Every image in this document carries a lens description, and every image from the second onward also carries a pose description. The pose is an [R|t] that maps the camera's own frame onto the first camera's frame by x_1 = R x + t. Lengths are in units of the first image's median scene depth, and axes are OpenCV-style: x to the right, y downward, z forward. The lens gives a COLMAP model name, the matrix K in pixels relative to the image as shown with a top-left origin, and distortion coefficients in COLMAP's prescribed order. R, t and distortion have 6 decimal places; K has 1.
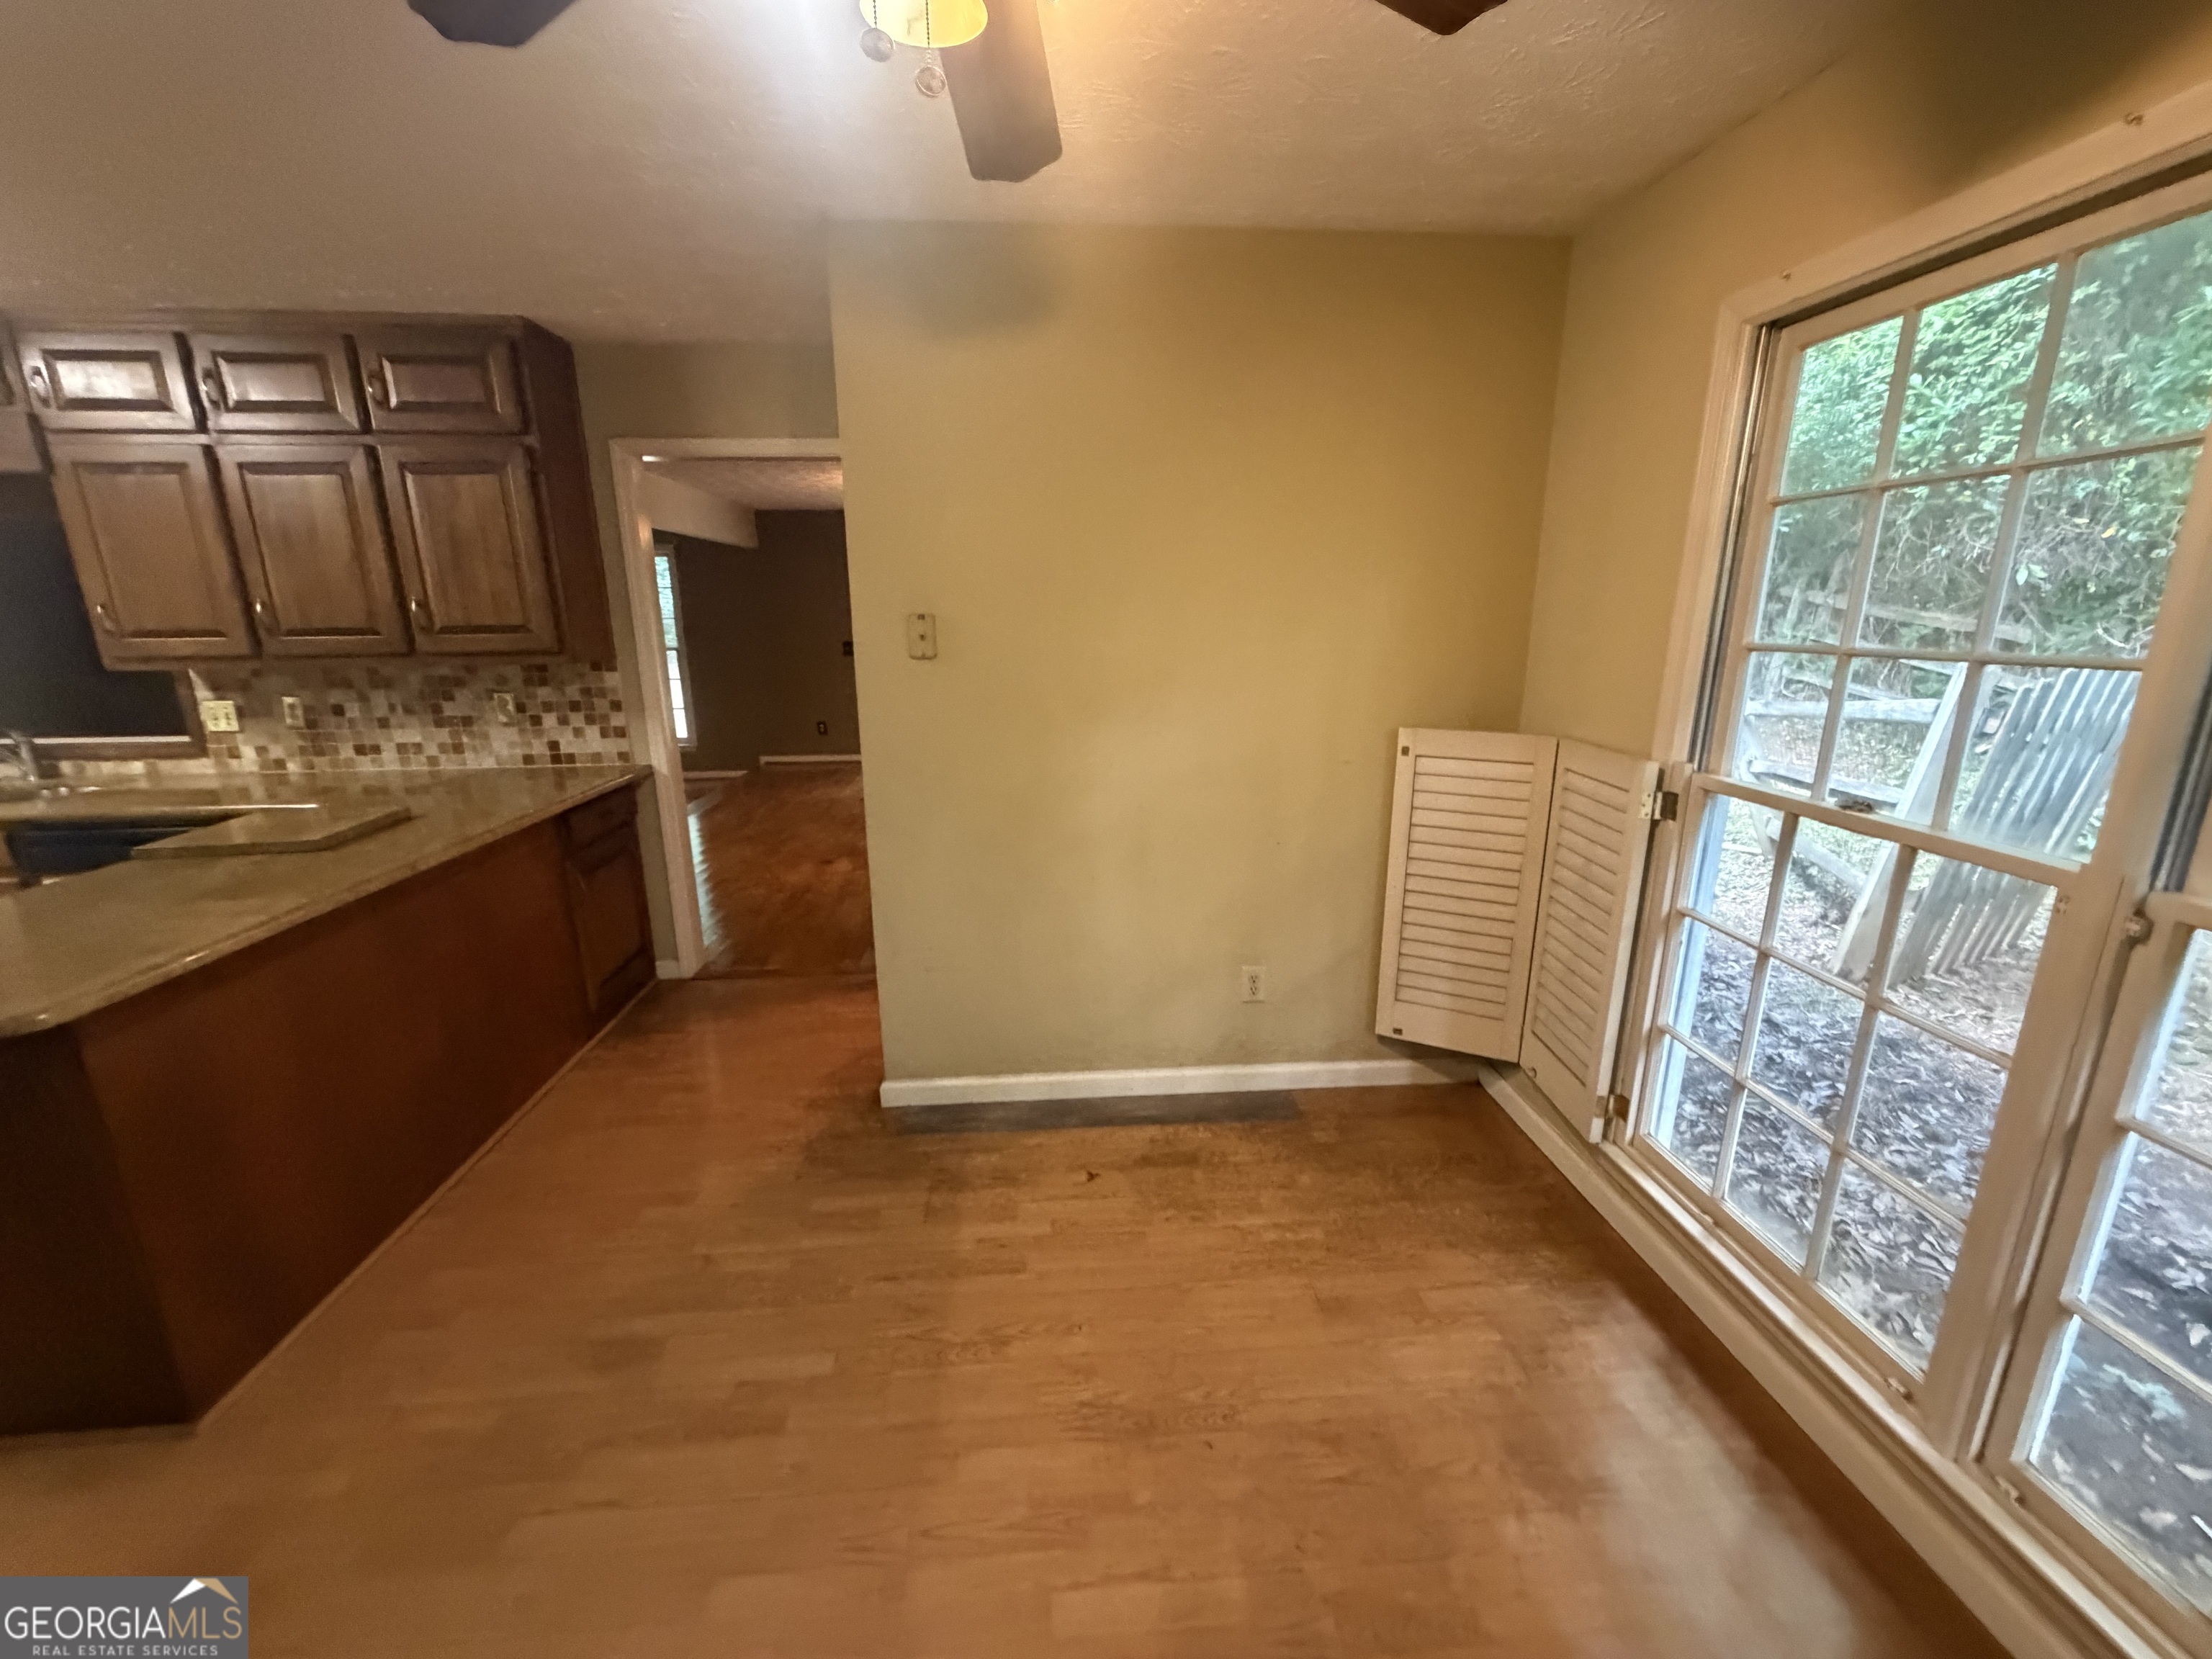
lens RADIAL K [[893.3, 0, 1109.6], [0, 893.3, 830.3], [0, 0, 1]] dist [-0.001135, -0.000231]
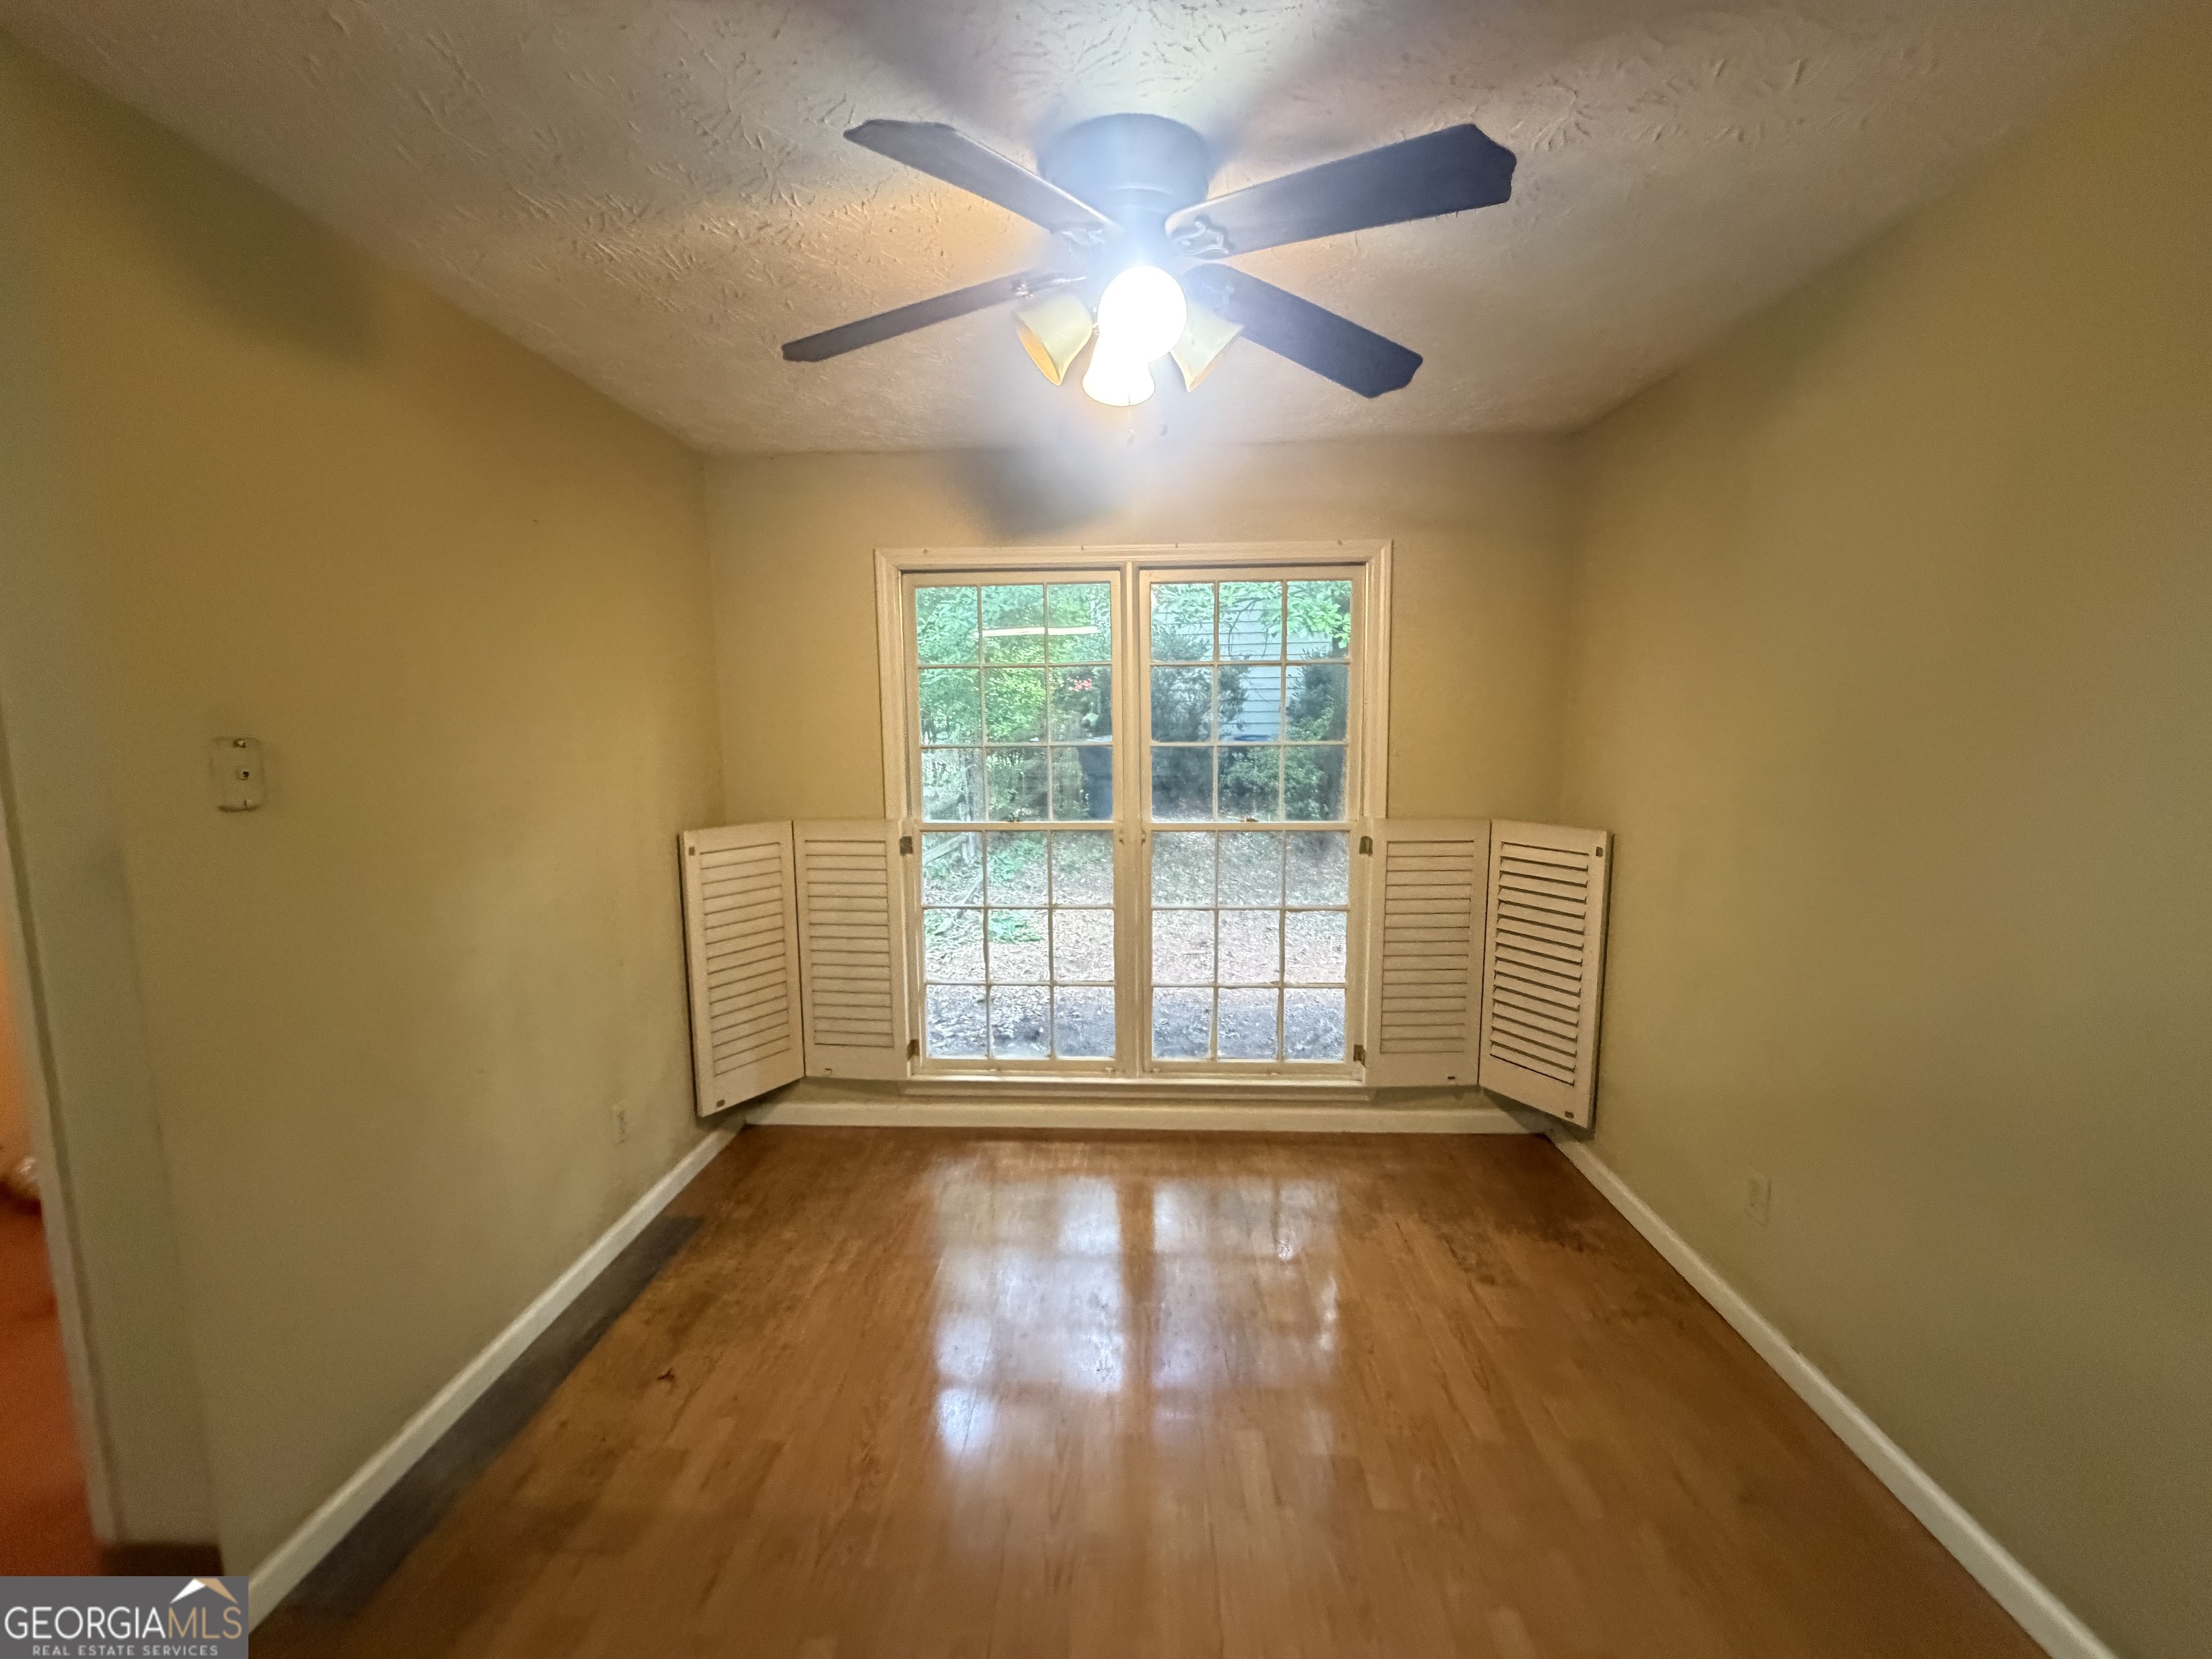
lens RADIAL K [[884.2, 0, 1099.8], [0, 884.2, 828.6], [0, 0, 1]] dist [0.001299, 0.000073]
pose [[0.114975, -0.115157, 0.986671, -0.530323], [0.253251, 0.963835, 0.082981, -0.058752], [-0.960544, 0.240334, 0.139981, 0.256013]]
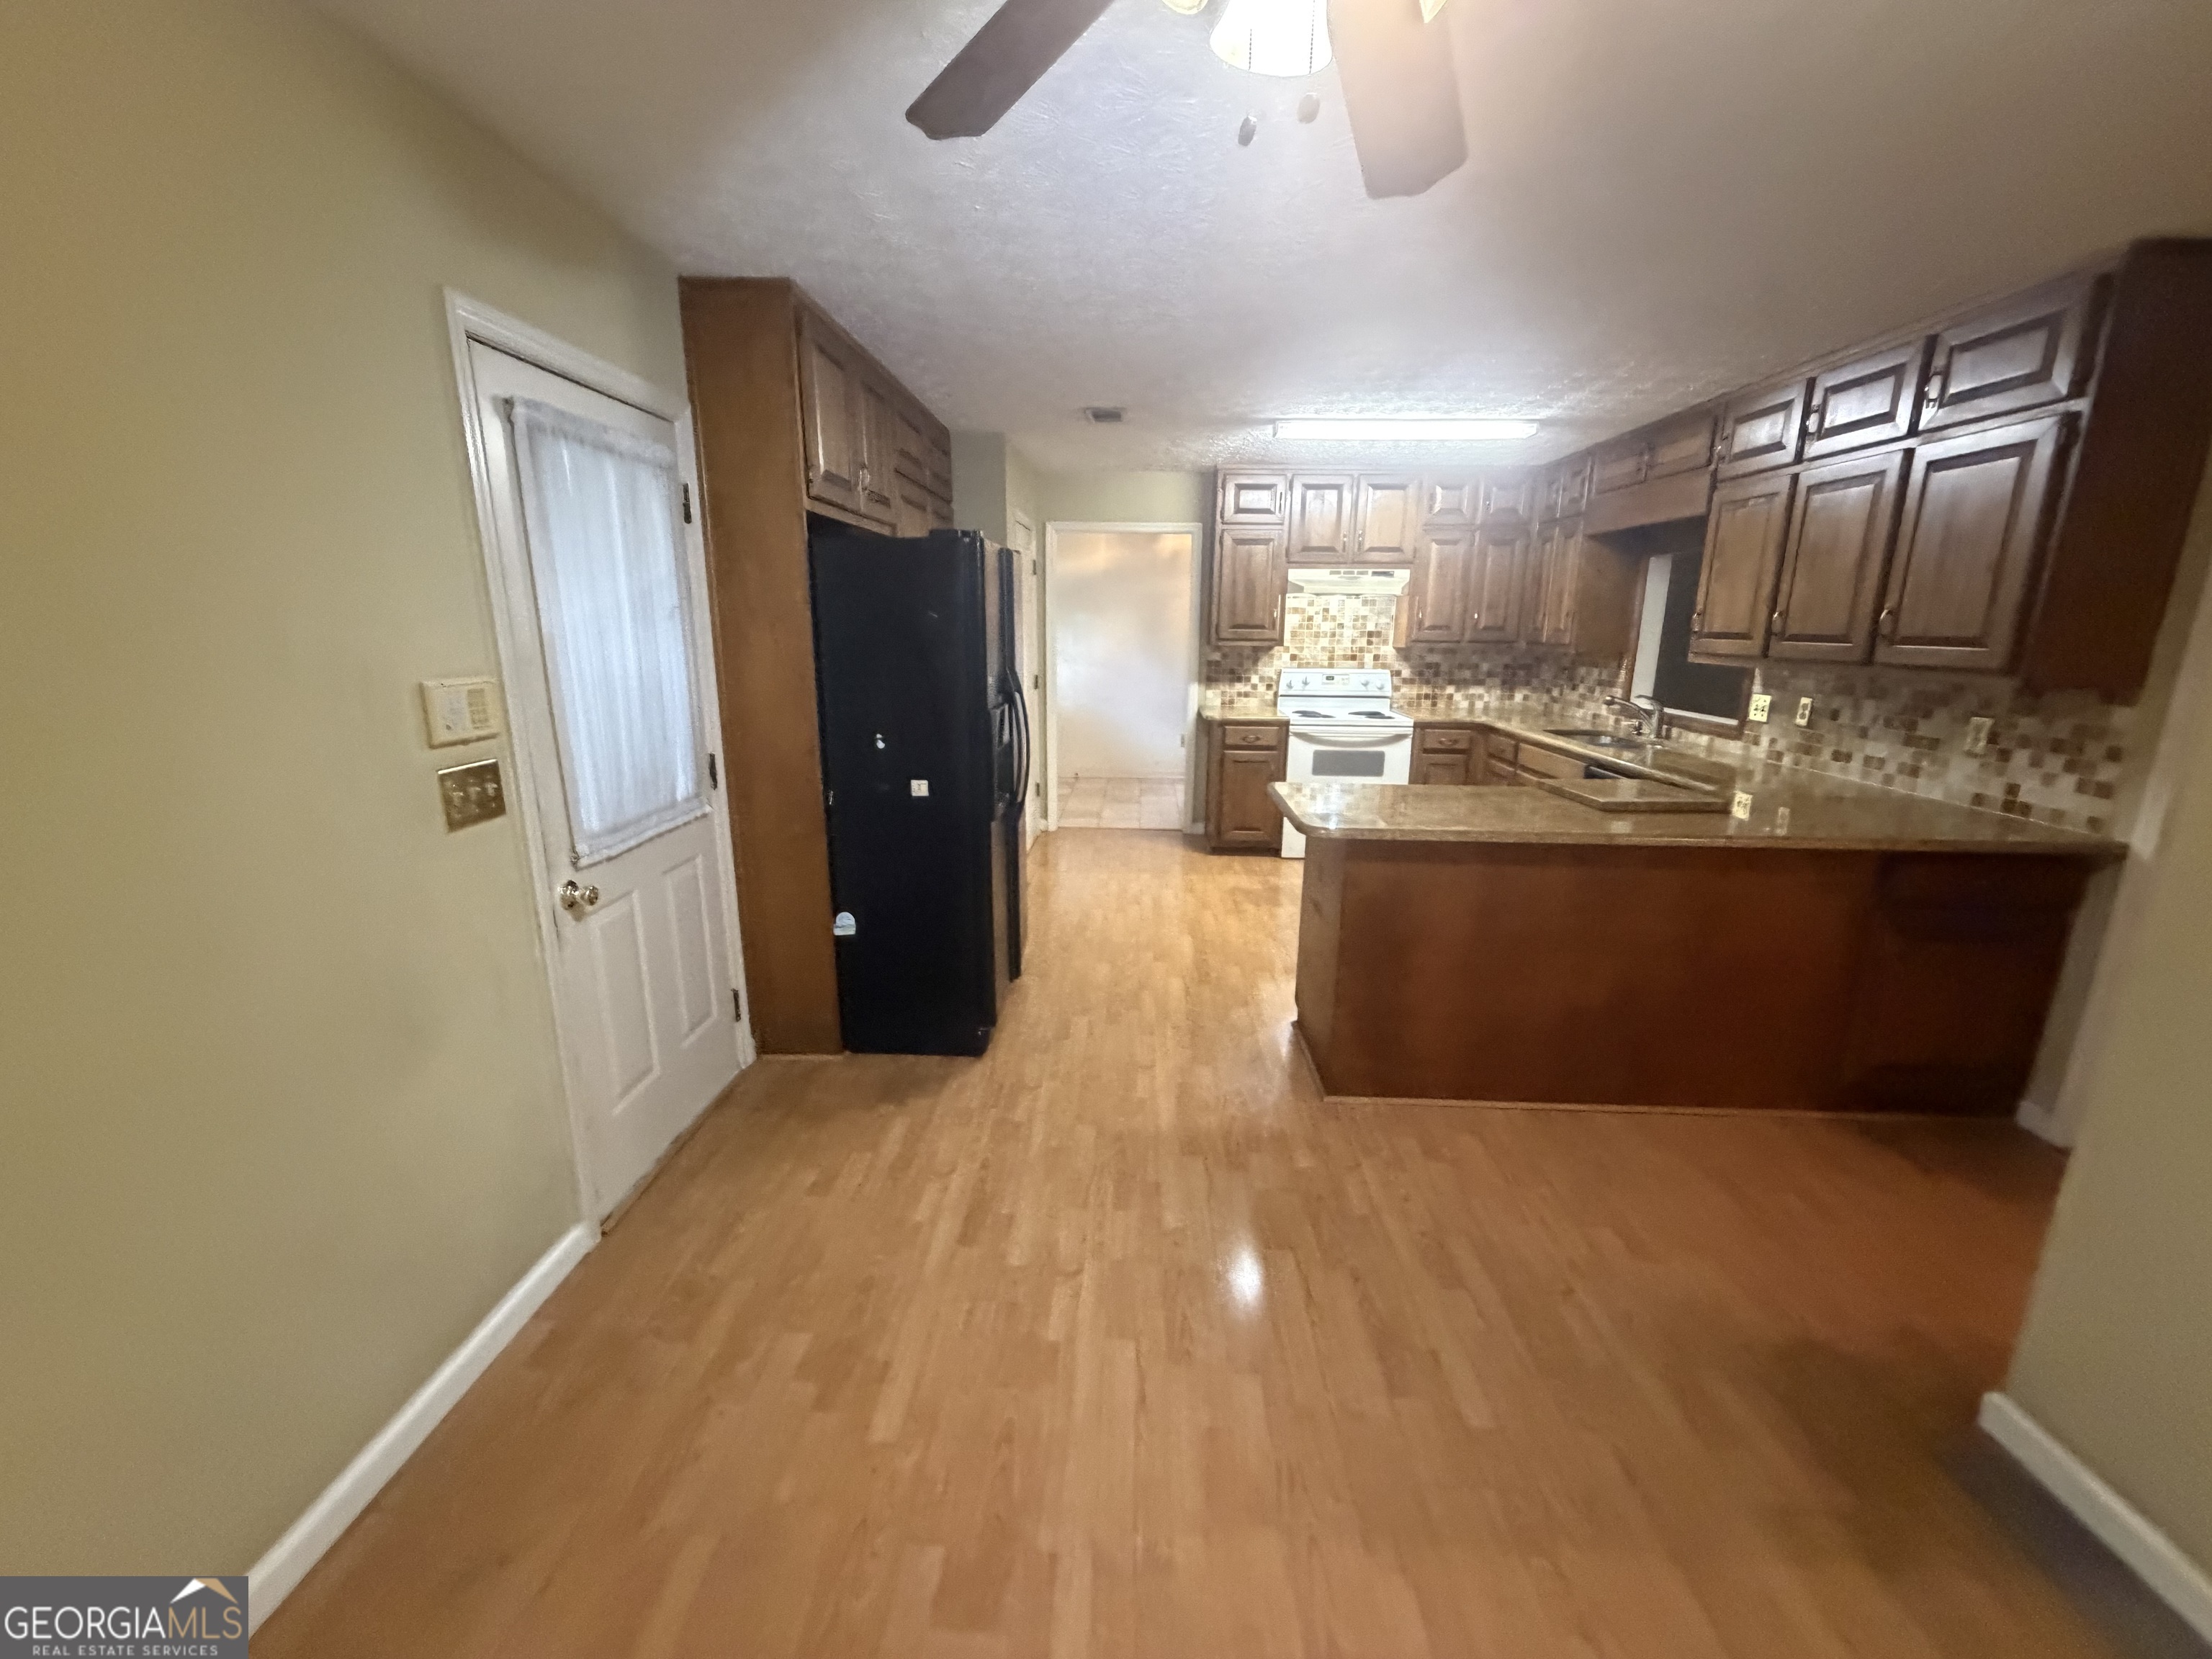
lens RADIAL K [[884.2, 0, 1099.8], [0, 884.2, 828.6], [0, 0, 1]] dist [0.001299, 0.000073]
pose [[-0.117797, 0.238382, -0.964001, 0.252536], [-0.249029, 0.932648, 0.261060, -0.067265], [0.961305, 0.270817, -0.050499, 0.269298]]
